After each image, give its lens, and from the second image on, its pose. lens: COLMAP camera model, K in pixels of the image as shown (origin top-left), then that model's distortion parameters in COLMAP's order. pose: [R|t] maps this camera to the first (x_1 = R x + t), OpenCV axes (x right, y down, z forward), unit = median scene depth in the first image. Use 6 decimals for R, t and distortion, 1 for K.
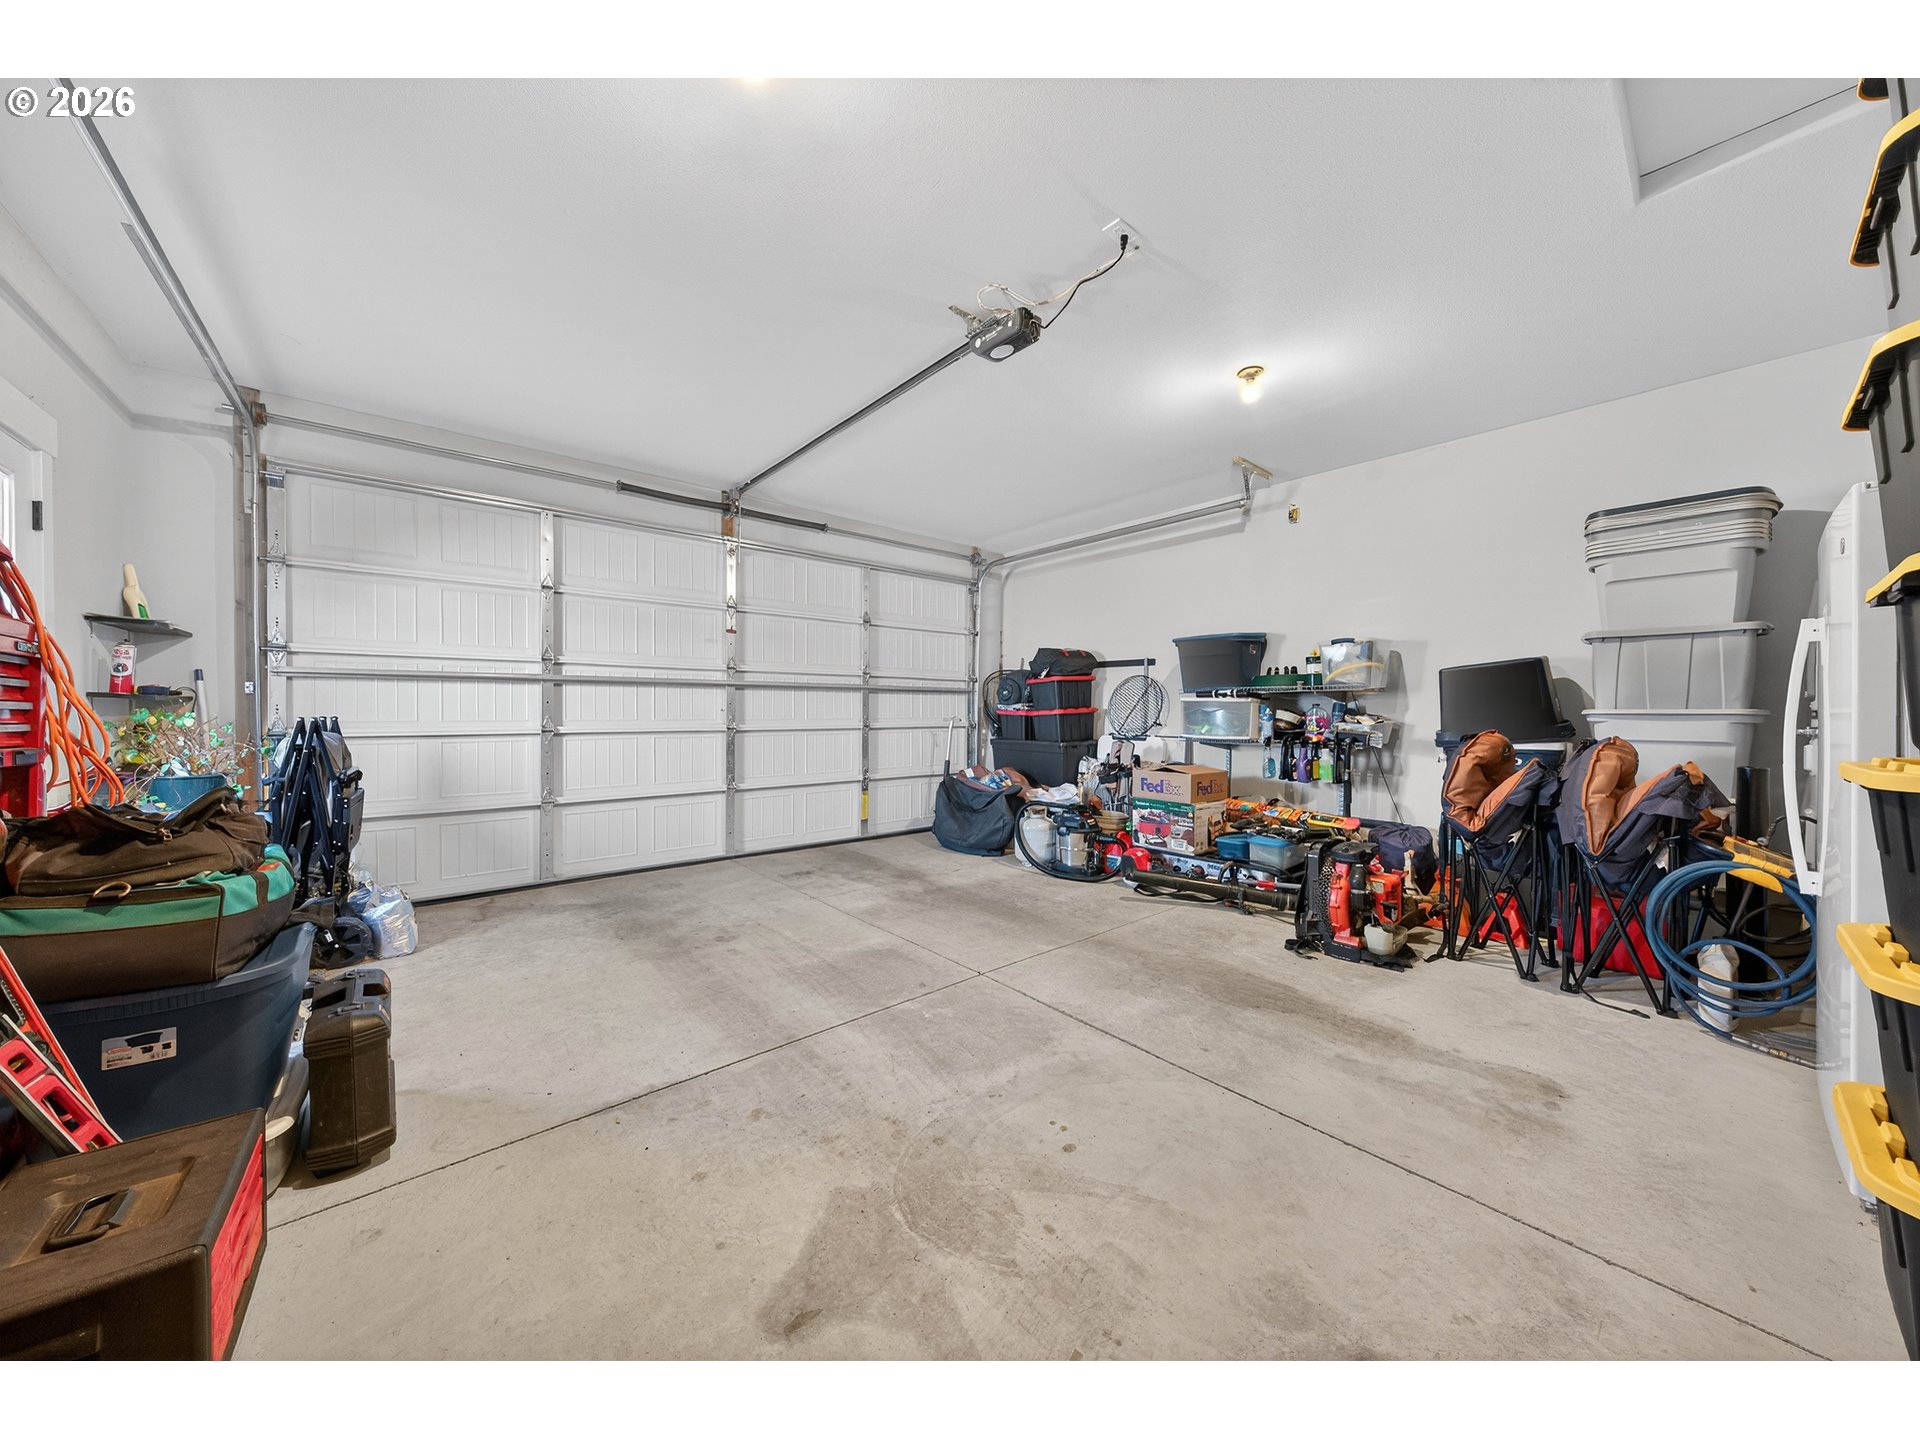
lens RADIAL K [[655.5, 0, 966.3], [0, 655.5, 714.5], [0, 0, 1]] dist [-0.006610, 0.000464]
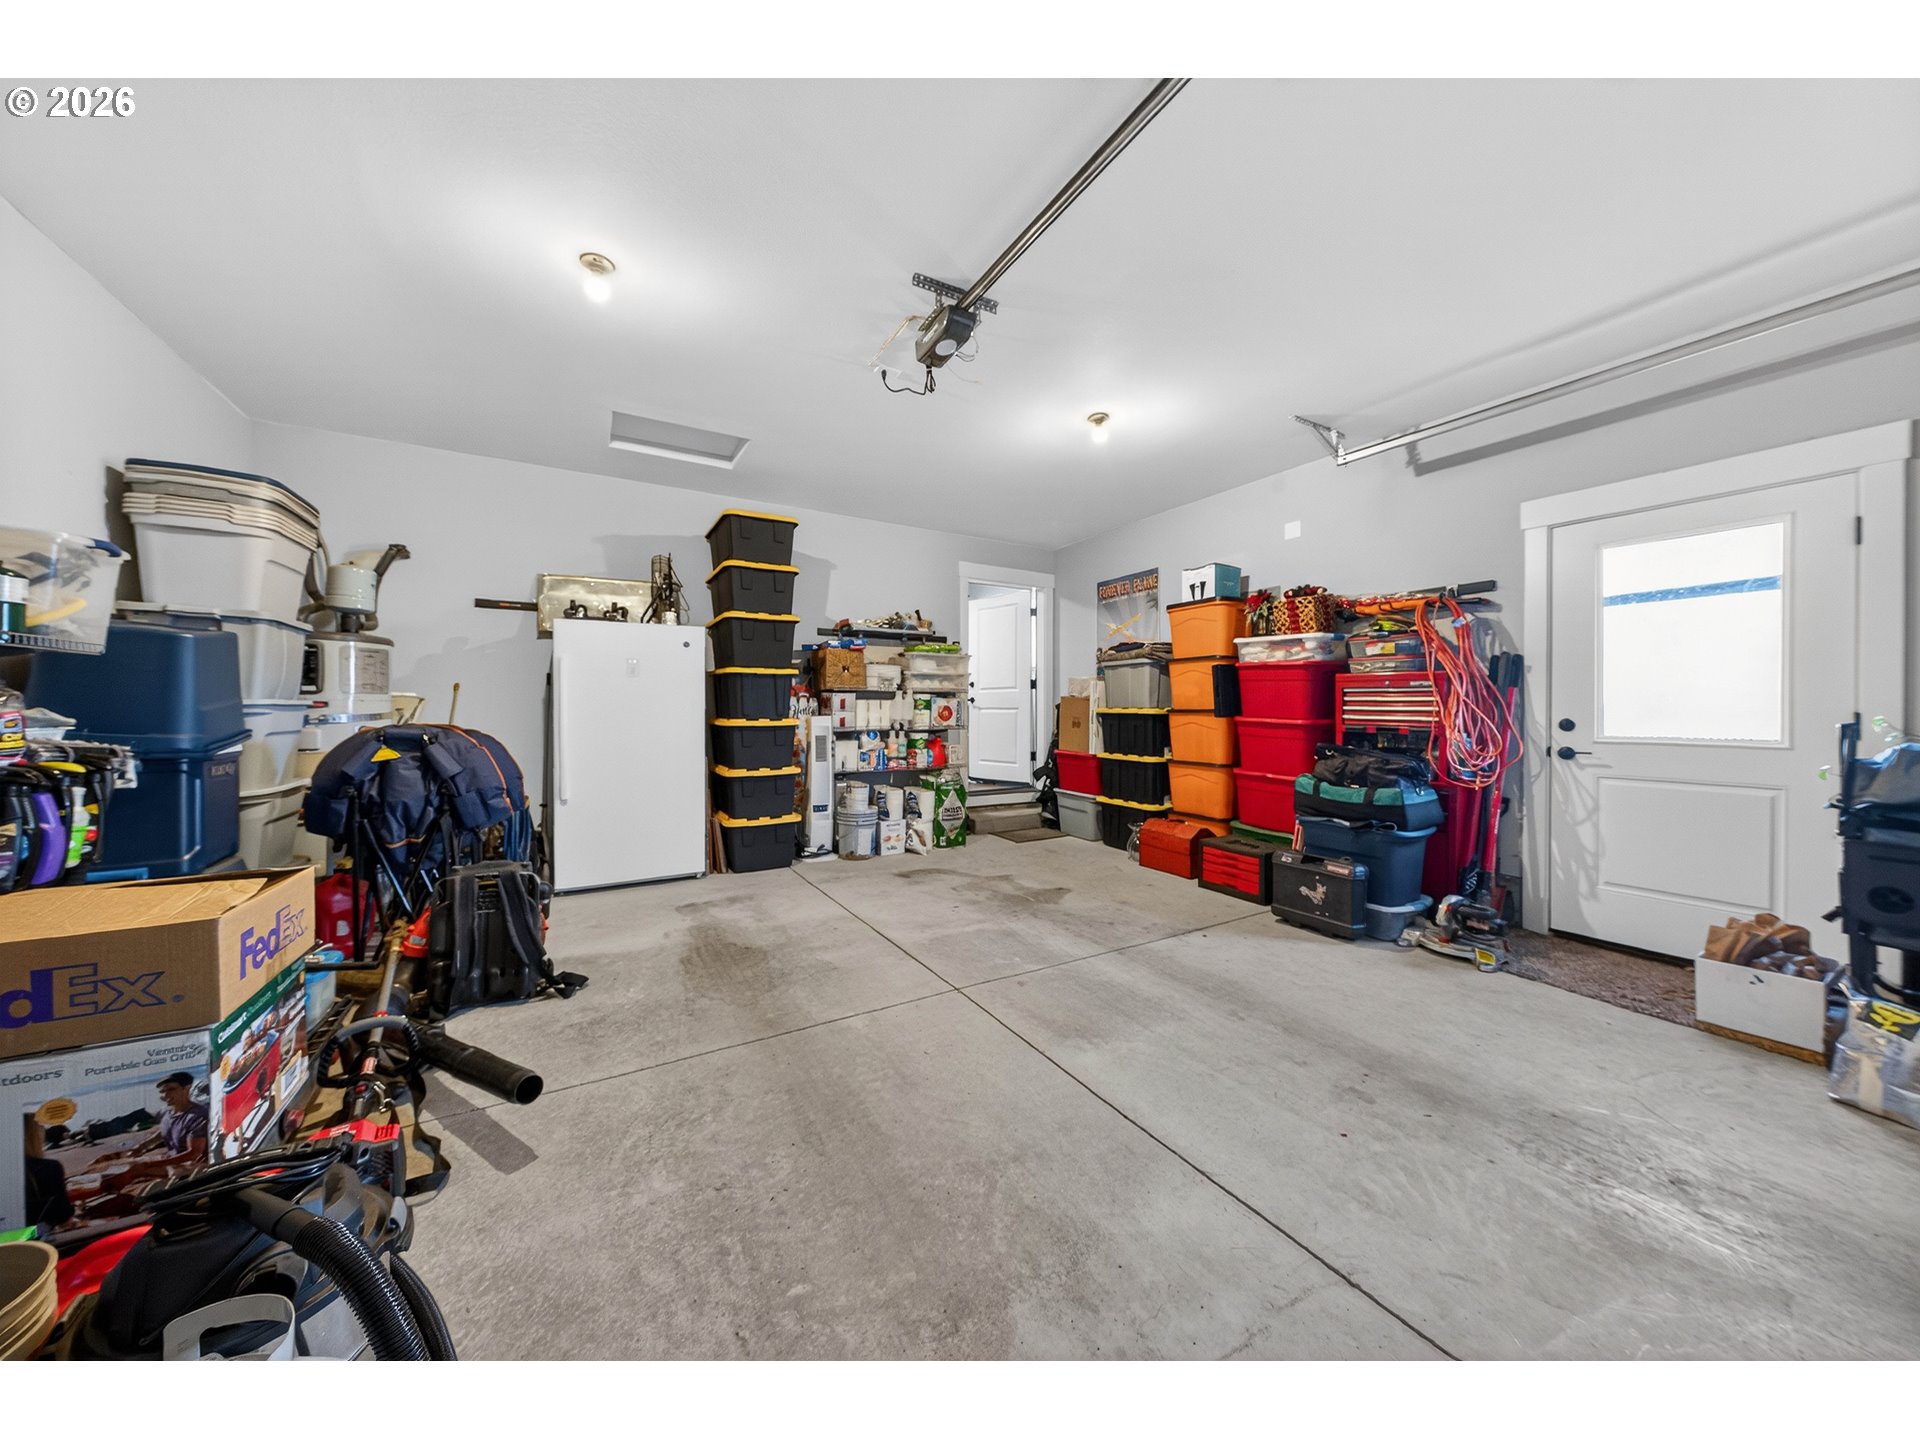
lens RADIAL K [[655.5, 0, 958.2], [0, 655.5, 710.4], [0, 0, 1]] dist [-0.006610, 0.000464]
pose [[-0.984963, -0.006746, 0.172631, -0.143308], [-0.005100, 0.999937, 0.009973, -0.010031], [-0.172688, 0.008943, -0.984936, 2.003922]]
